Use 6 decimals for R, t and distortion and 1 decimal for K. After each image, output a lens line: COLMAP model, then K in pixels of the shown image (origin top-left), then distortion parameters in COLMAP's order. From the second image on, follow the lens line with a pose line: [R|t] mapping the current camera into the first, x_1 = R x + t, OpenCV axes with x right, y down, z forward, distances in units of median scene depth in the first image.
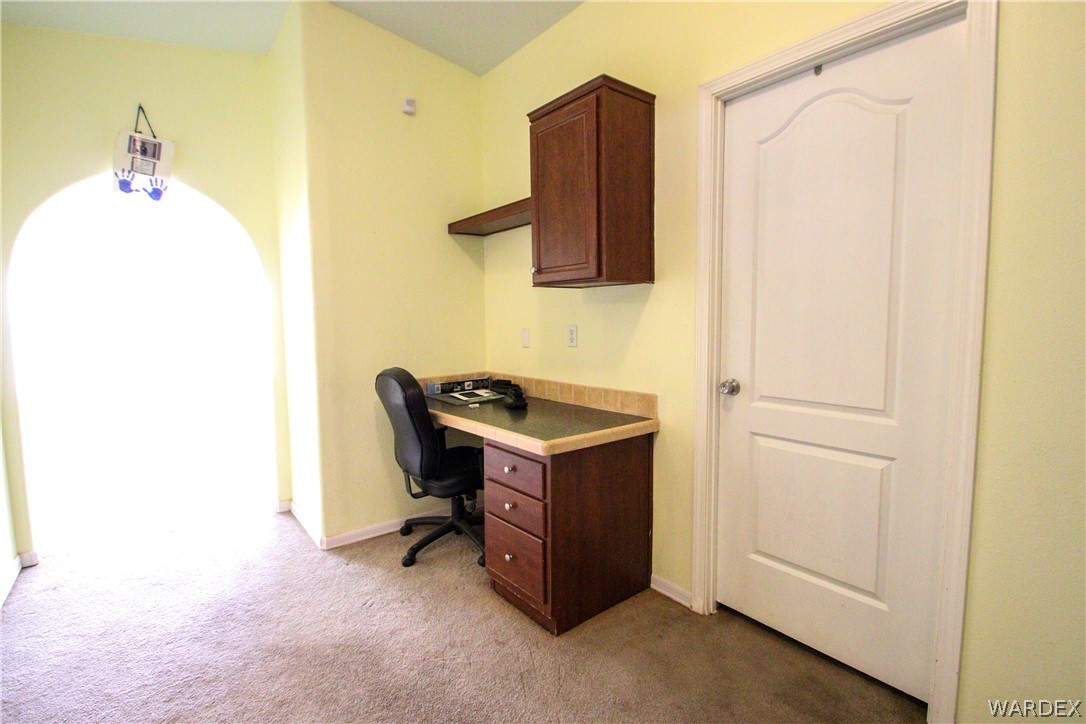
lens RADIAL K [[506.2, 0, 543.3], [0, 506.2, 362.5], [0, 0, 1]] dist [-0.005640, -0.009382]
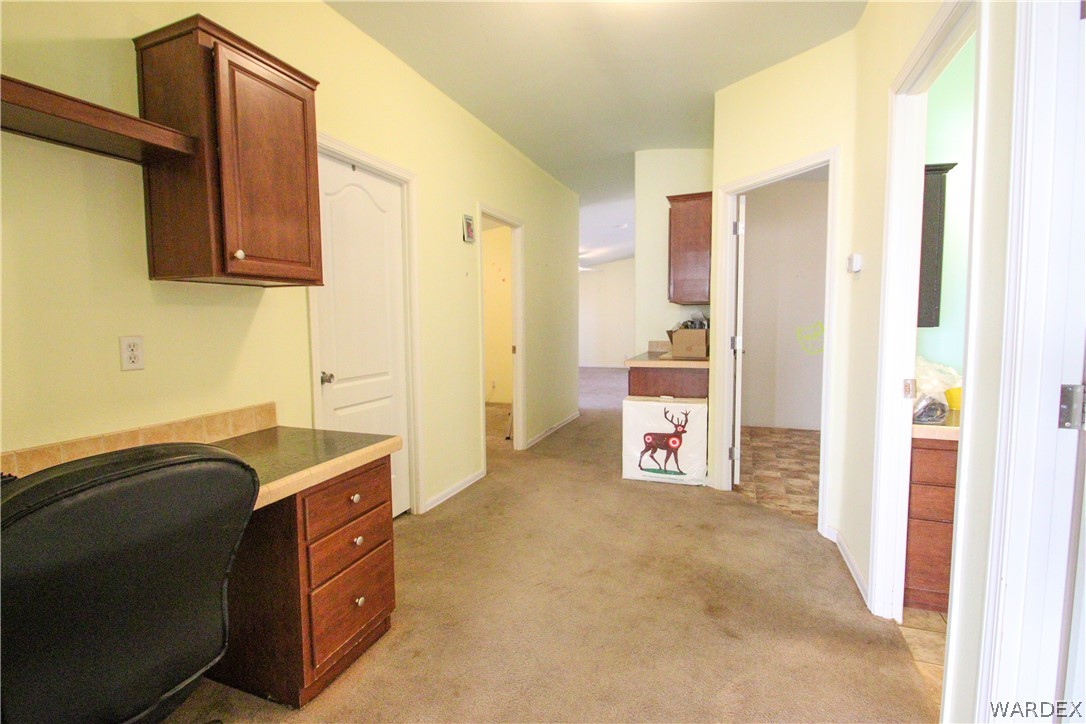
lens RADIAL K [[506.2, 0, 534.6], [0, 506.2, 360.1], [0, 0, 1]] dist [-0.005640, -0.009382]
pose [[-0.507286, -0.053178, 0.860135, -0.862302], [0.093154, 0.988862, 0.116077, -0.081660], [-0.856728, 0.139009, -0.496683, 1.033372]]
